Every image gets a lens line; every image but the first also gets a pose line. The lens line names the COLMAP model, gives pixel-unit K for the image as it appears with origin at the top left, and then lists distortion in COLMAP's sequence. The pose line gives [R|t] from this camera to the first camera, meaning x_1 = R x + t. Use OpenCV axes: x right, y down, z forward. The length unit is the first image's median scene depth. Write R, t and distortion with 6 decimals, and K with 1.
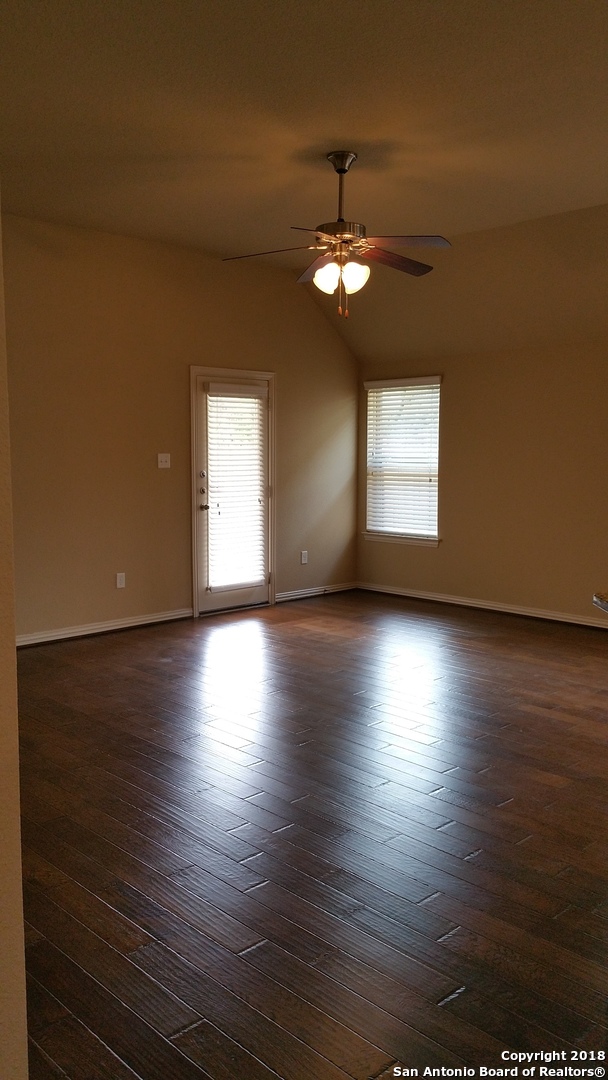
lens RADIAL K [[874.7, 0, 285.6], [0, 874.7, 516.5], [0, 0, 1]] dist [0.148885, -0.270538]
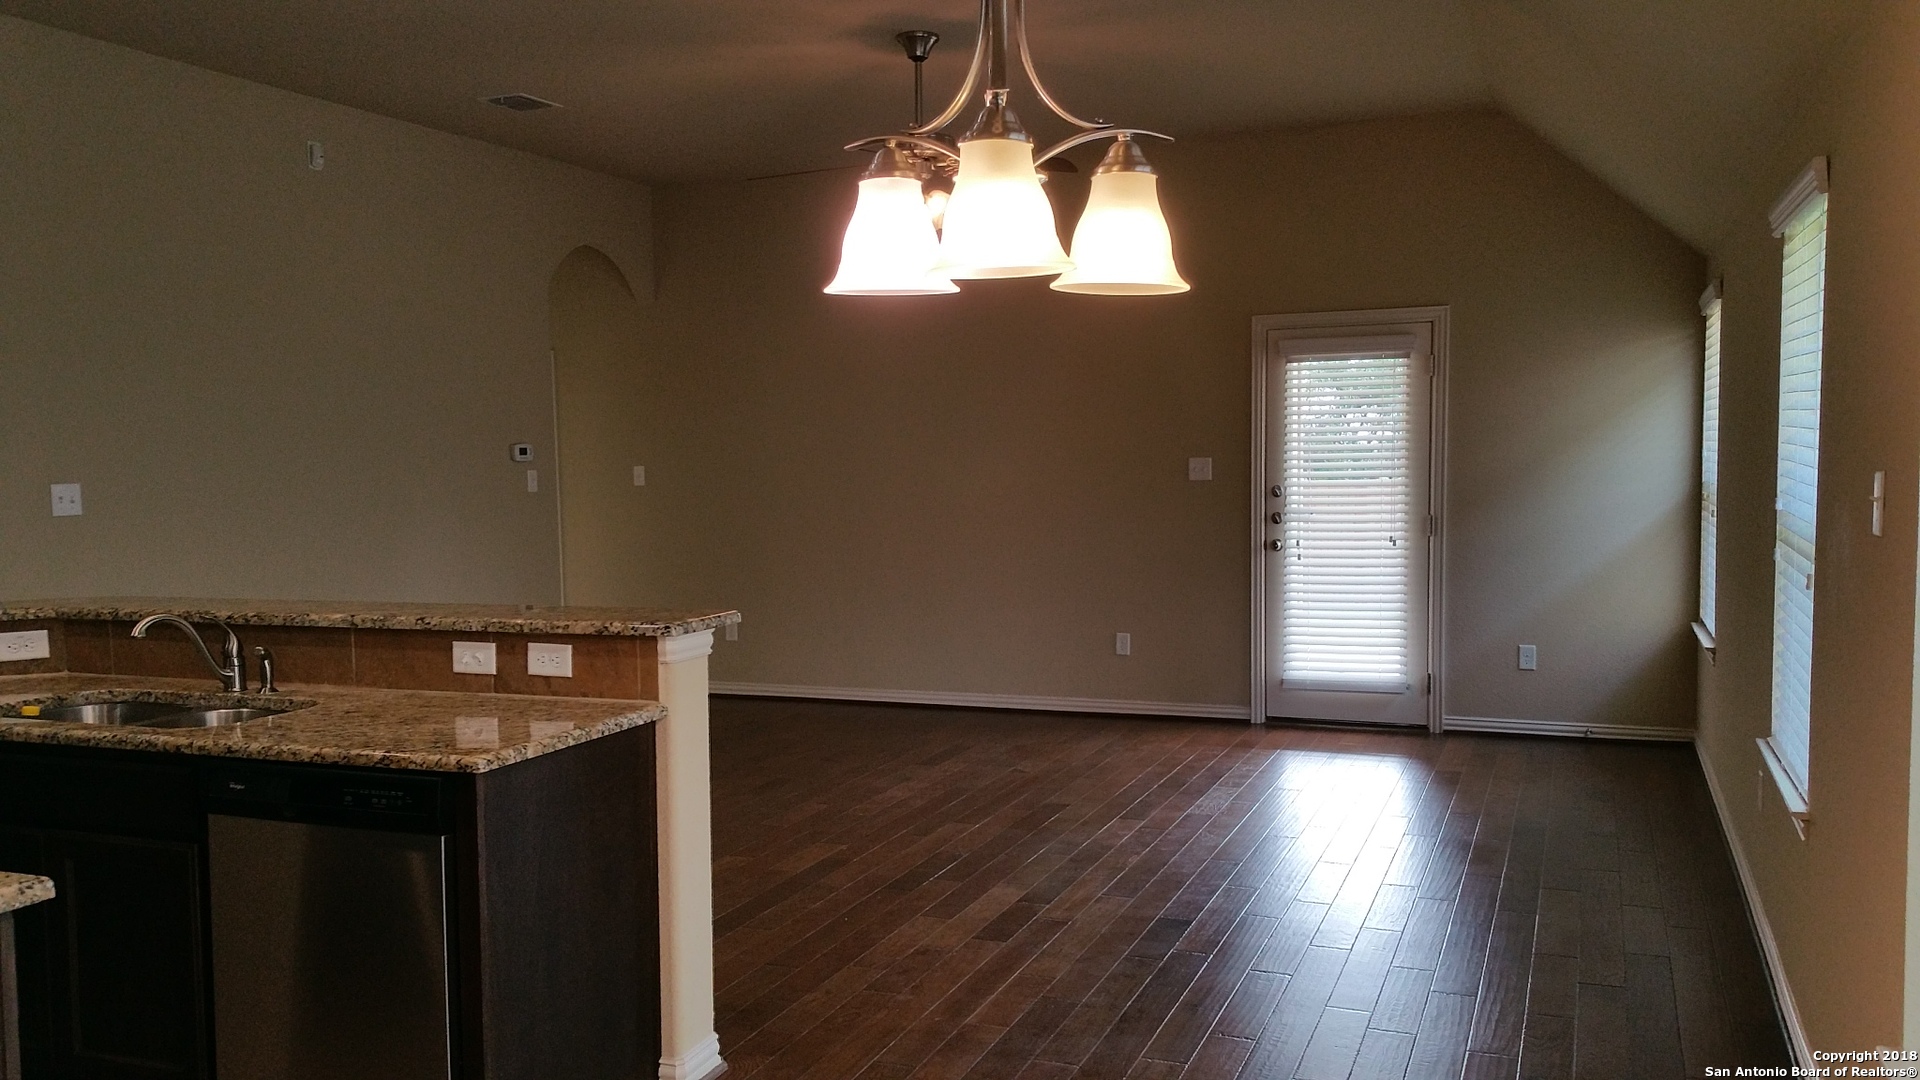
lens RADIAL K [[1555.1, 0, 957.9], [0, 1555.1, 570.3], [0, 0, 1]] dist [0.148885, -0.270538]
pose [[0.422622, 0.067984, -0.903752, 0.796288], [-0.055871, 0.997240, 0.048889, -0.034275], [0.904582, 0.029832, 0.425254, 0.339386]]
